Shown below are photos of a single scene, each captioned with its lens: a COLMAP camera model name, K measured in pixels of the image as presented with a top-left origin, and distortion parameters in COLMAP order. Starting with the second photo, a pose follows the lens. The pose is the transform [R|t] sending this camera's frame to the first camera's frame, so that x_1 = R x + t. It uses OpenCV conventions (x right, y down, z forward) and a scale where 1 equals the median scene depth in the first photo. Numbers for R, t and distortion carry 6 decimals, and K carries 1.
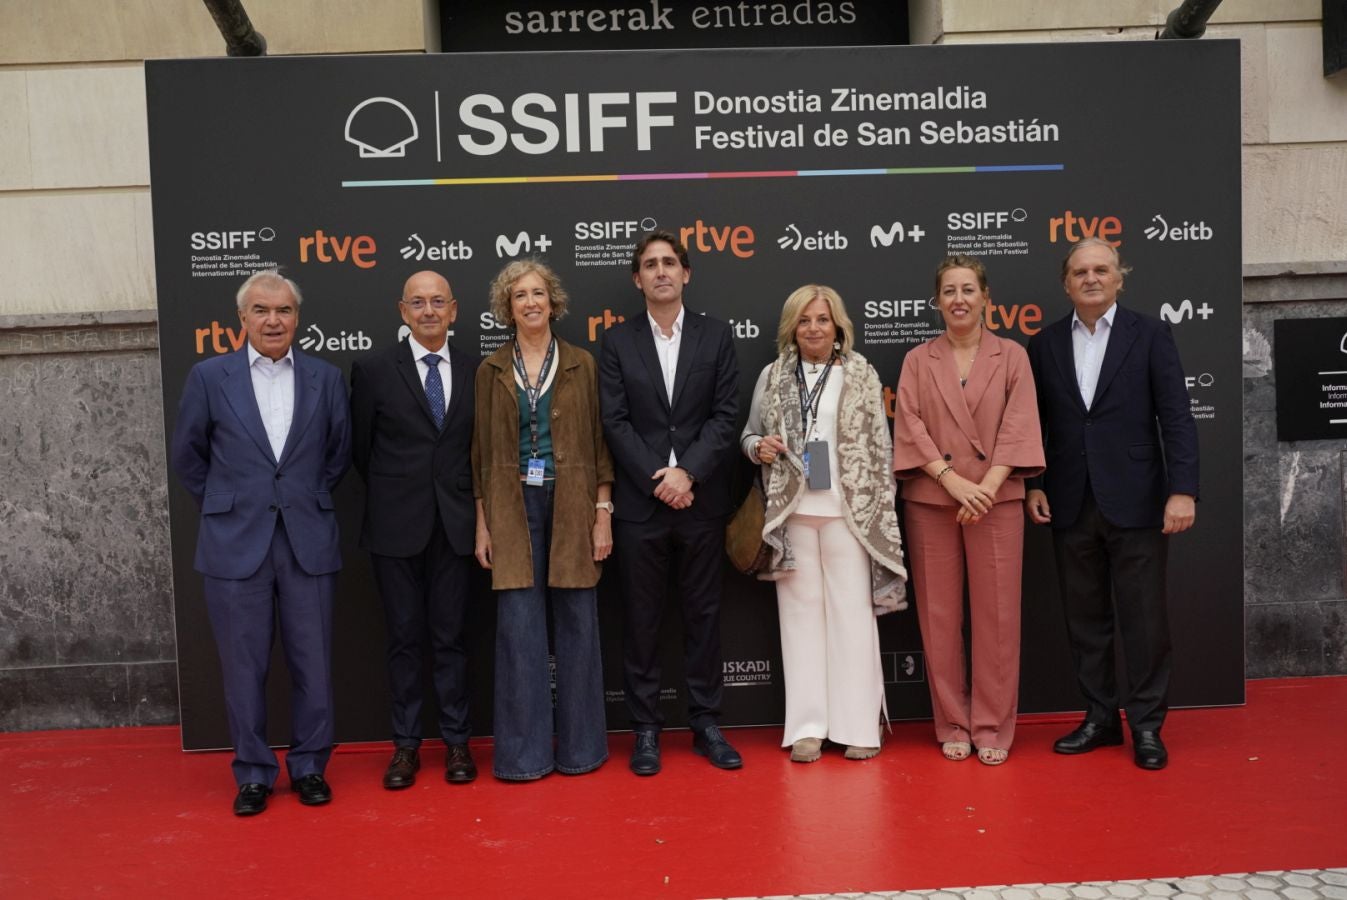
lens RADIAL K [[1306.6, 0, 682.6], [0, 1306.6, 443.2], [0, 0, 1]] dist [-0.020574, 0.000000]
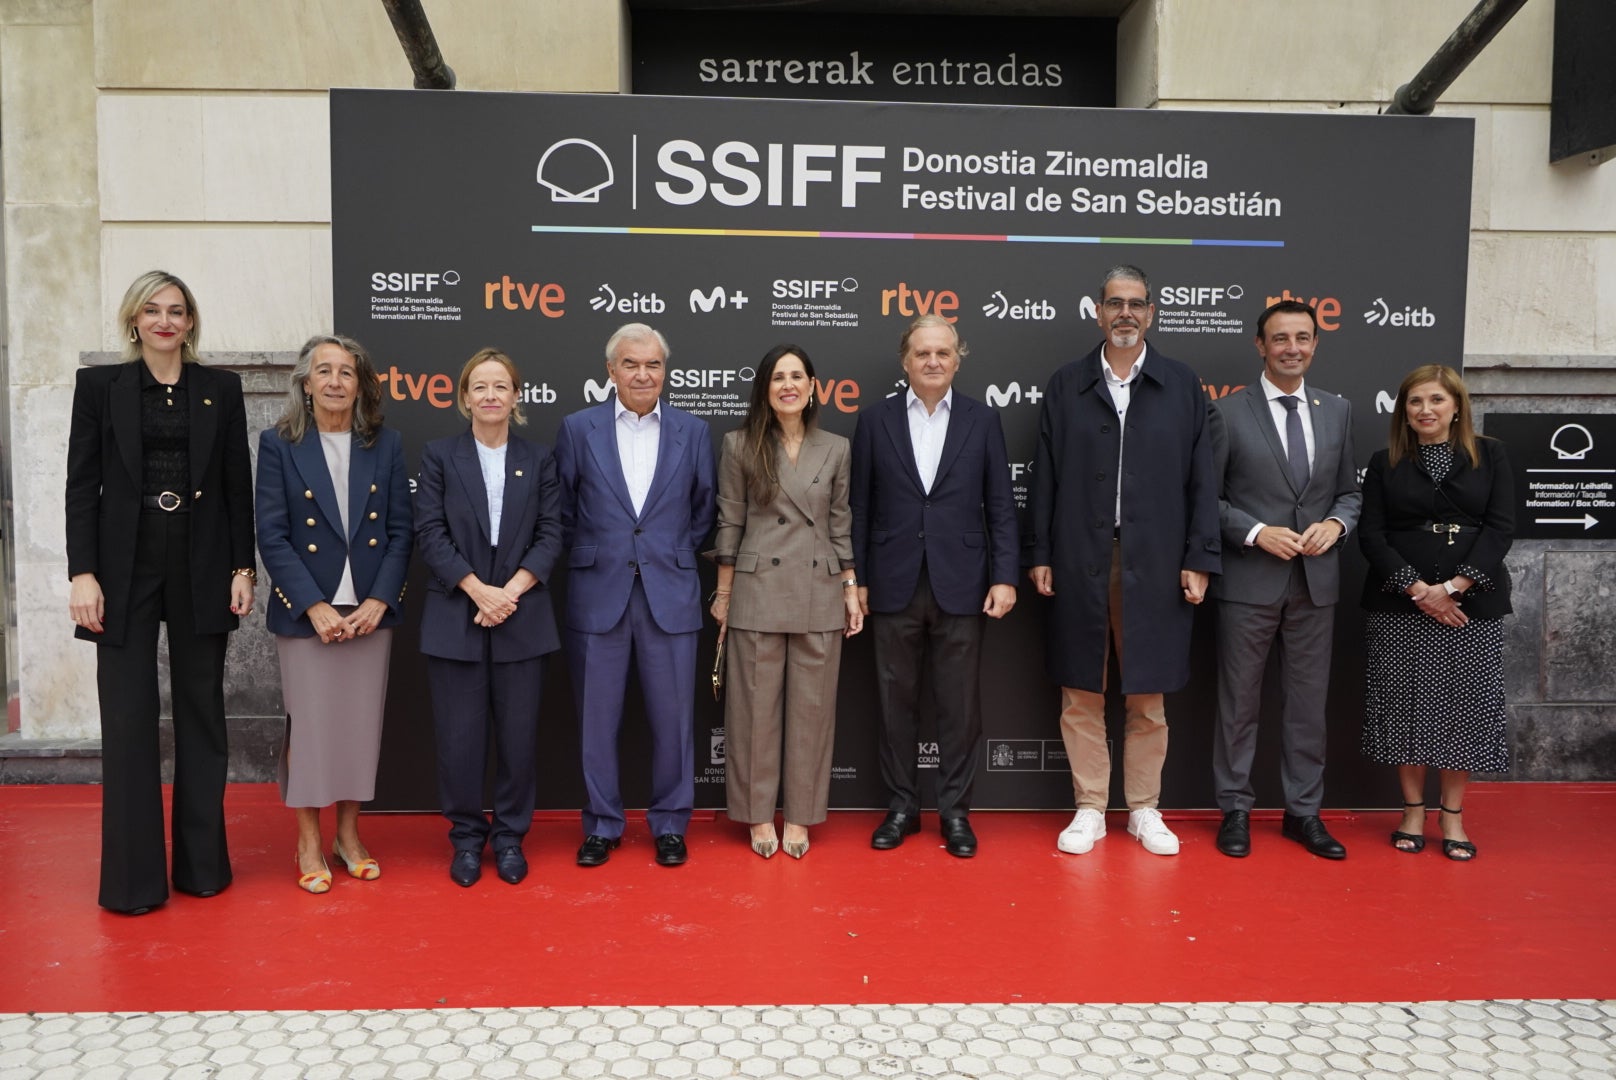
lens RADIAL K [[1277.6, 0, 808.9], [0, 1277.6, 535.1], [0, 0, 1]] dist [-0.016755, -0.002200]
pose [[0.999071, 0.043086, 0.000560, -0.047921], [-0.043089, 0.998869, 0.020091, -0.001924], [0.000306, -0.020097, 0.999798, 0.060288]]
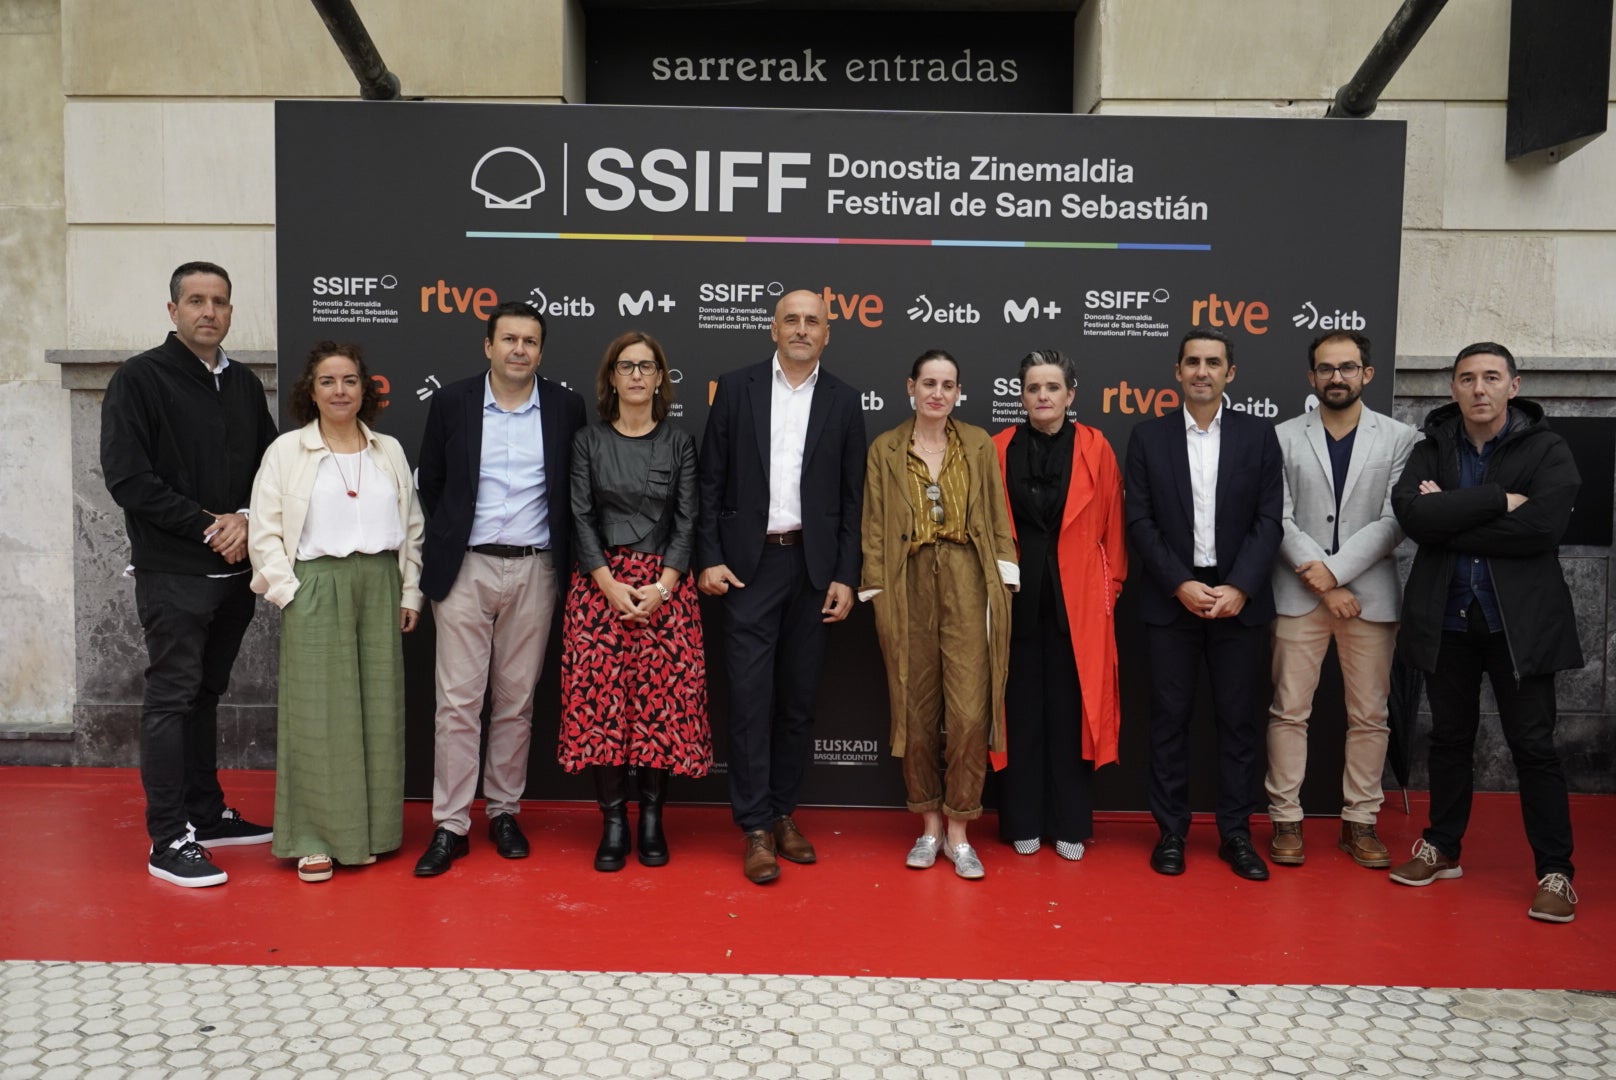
lens RADIAL K [[1414.7, 0, 823.8], [0, 1414.7, 529.4], [0, 0, 1]] dist [-0.018083, -0.014870]
pose [[0.997549, 0.052676, -0.046049, 0.067176], [-0.051587, 0.998367, 0.024542, -0.015623], [0.047267, -0.022107, 0.998638, -0.055779]]
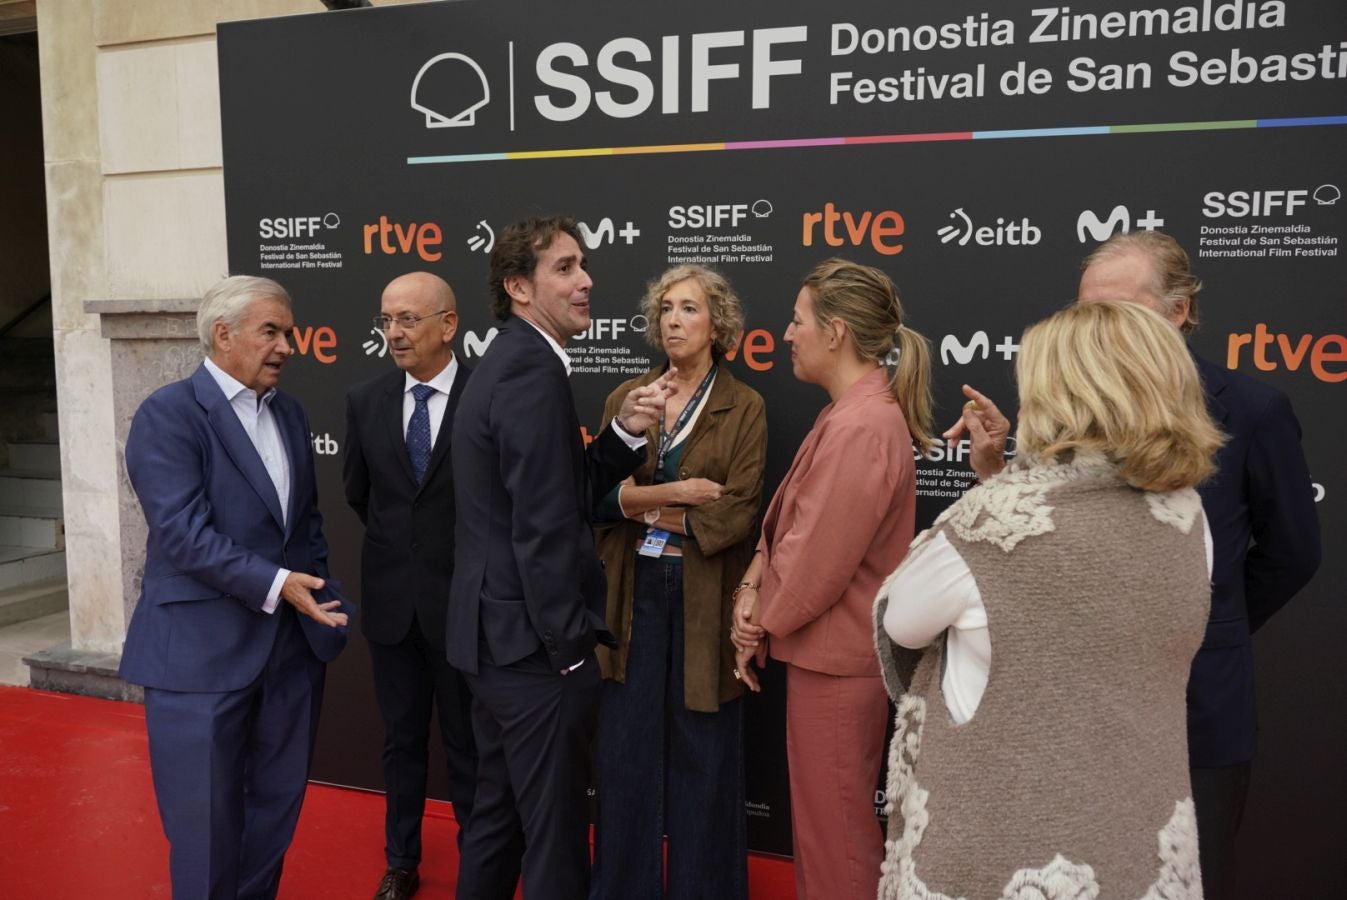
lens RADIAL K [[1064.9, 0, 674.5], [0, 1064.9, 442.3], [0, 0, 1]] dist [-0.016755, -0.002200]
pose [[0.936739, 0.075483, -0.341793, 0.144491], [-0.049667, 0.995255, 0.083676, -0.081268], [0.346487, -0.061406, 0.936043, 0.394458]]
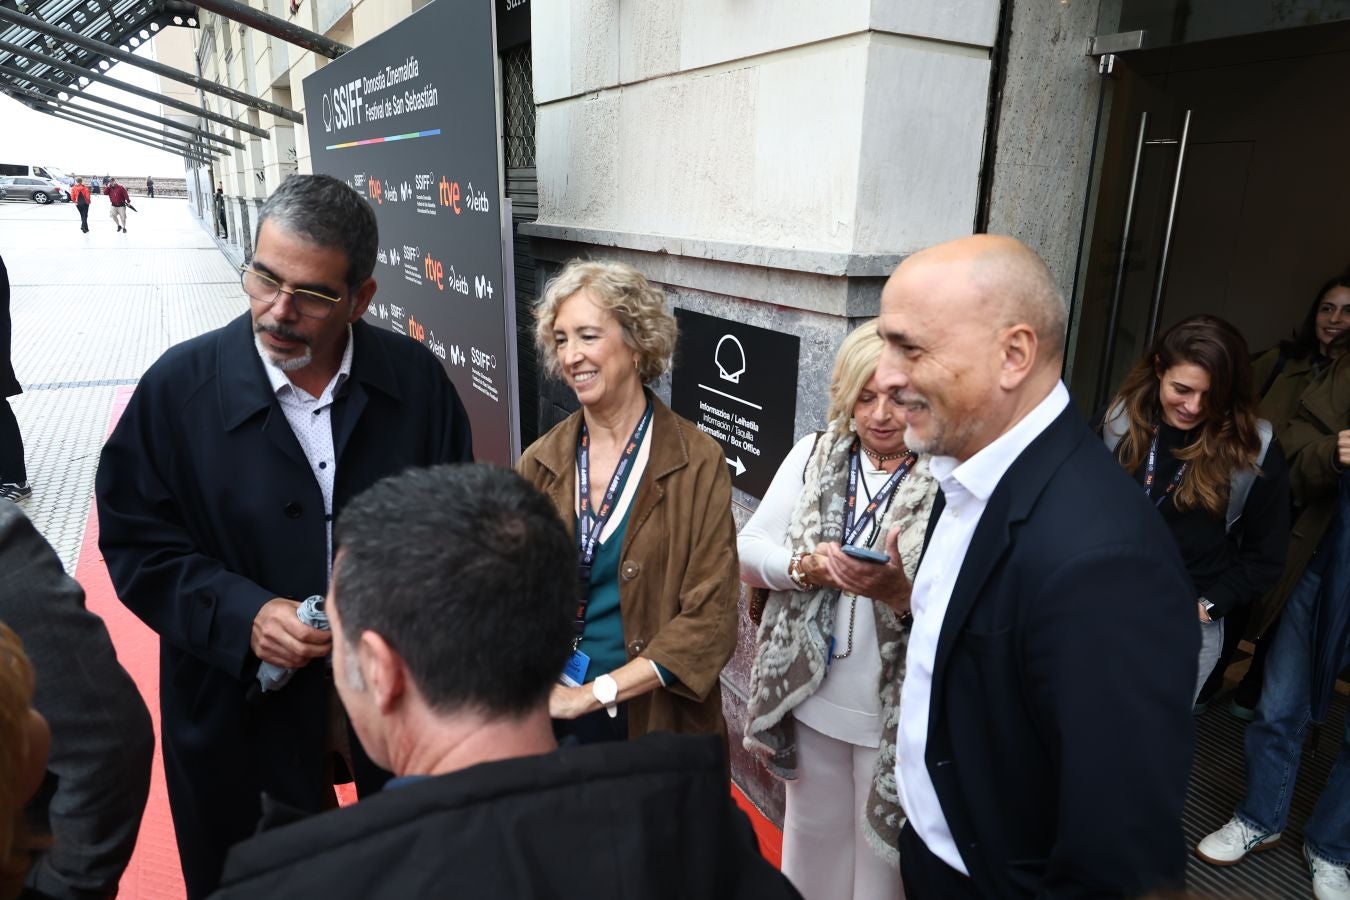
lens RADIAL K [[902.2, 0, 673.3], [0, 902.2, 456.1], [0, 0, 1]] dist [0.025708, -0.001254]
pose [[0.434193, 0.296158, -0.850745, 1.068877], [-0.070334, 0.952674, 0.295745, -0.192381], [0.898070, -0.068574, 0.434475, 0.836120]]
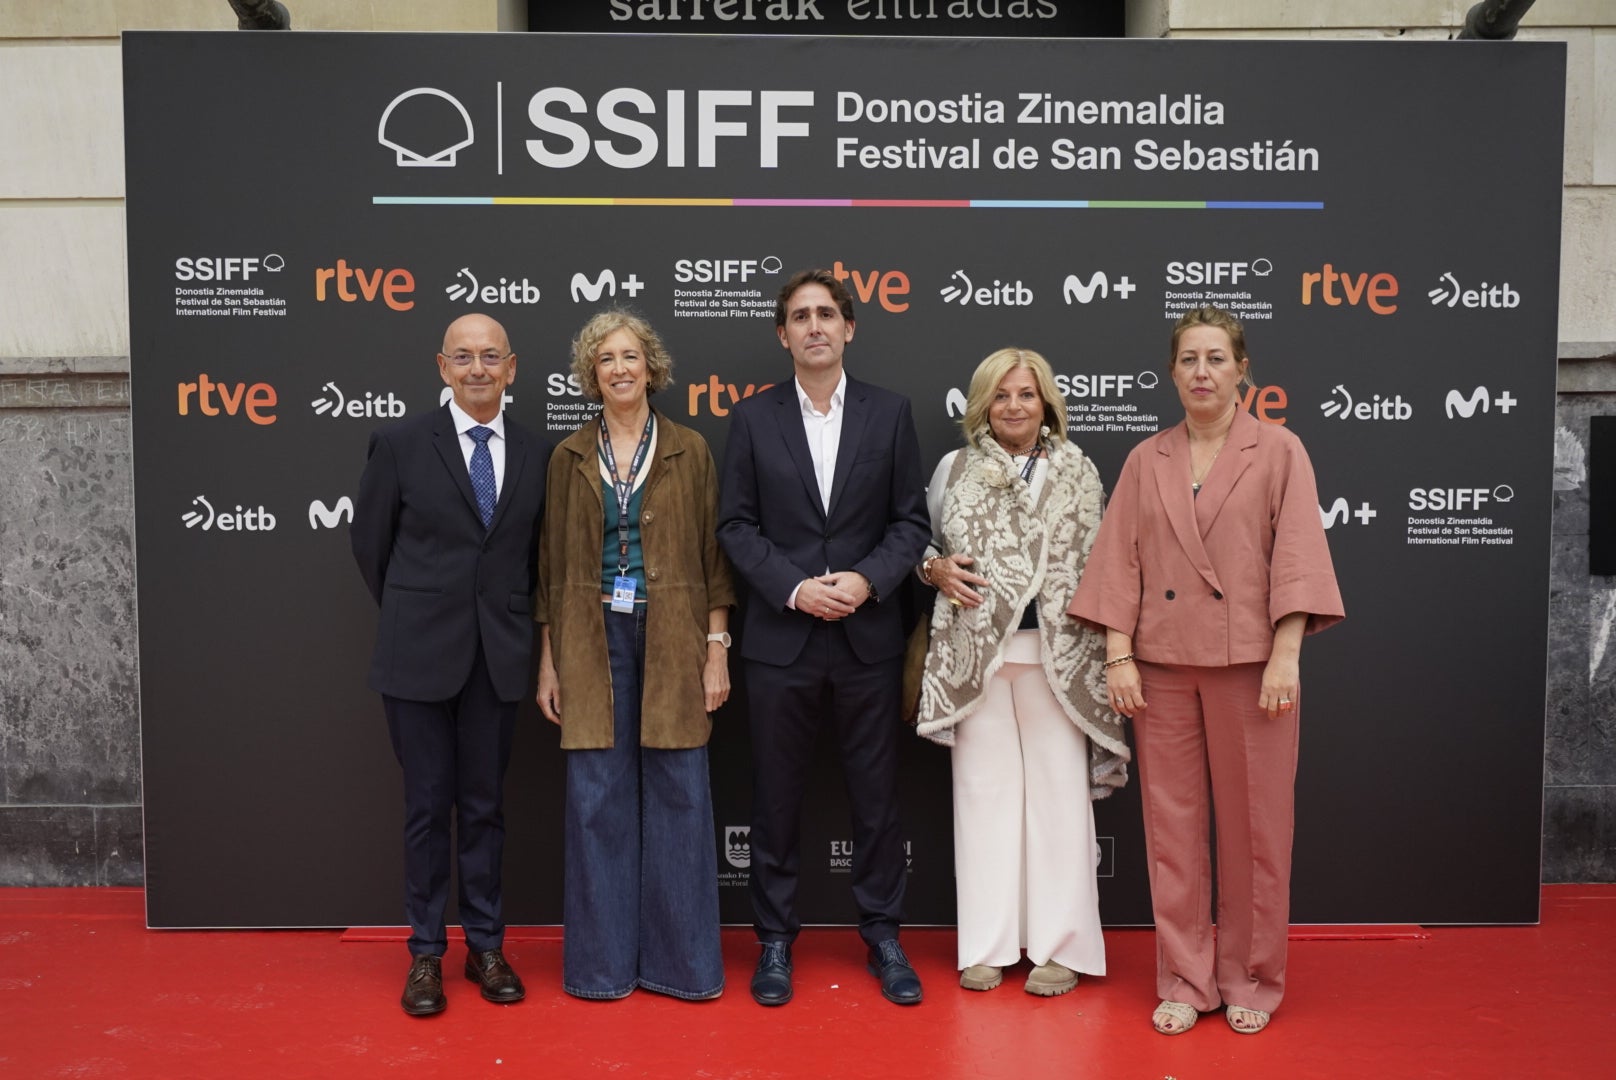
lens RADIAL K [[1442.1, 0, 815.9], [0, 1442.1, 530.6], [0, 0, 1]] dist [-0.011689, -0.010330]
pose [[0.998934, 0.034990, -0.030099, 0.030124], [-0.034851, 0.999379, 0.005130, -0.017649], [0.030260, -0.004075, 0.999534, 0.157289]]
